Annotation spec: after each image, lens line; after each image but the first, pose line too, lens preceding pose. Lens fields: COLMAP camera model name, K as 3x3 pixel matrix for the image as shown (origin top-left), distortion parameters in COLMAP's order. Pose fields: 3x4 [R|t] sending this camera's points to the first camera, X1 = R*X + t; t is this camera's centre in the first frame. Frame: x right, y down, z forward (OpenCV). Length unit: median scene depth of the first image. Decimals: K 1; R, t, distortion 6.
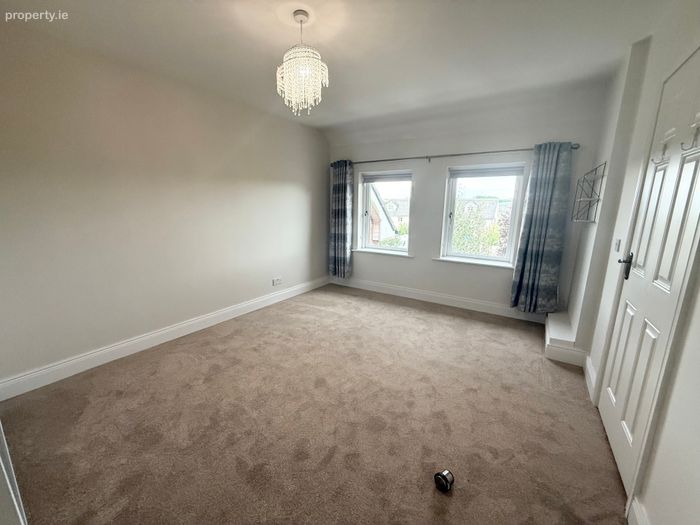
lens RADIAL K [[278.6, 0, 349.3], [0, 278.6, 262.5], [0, 0, 1]] dist [0.000050, -0.000565]
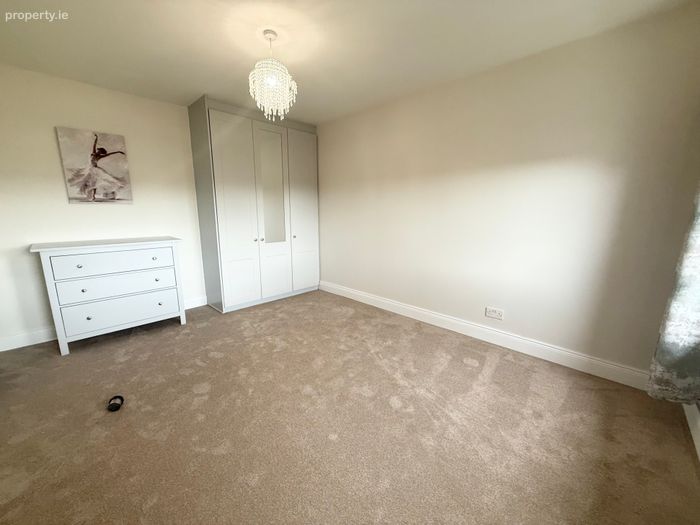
lens RADIAL K [[278.6, 0, 348.9], [0, 278.6, 262.9], [0, 0, 1]] dist [0.000050, -0.000565]
pose [[-0.189794, 0.170016, -0.966992, 0.482052], [-0.196461, 0.958398, 0.207065, -0.131348], [0.961968, 0.229276, -0.148496, 0.786218]]
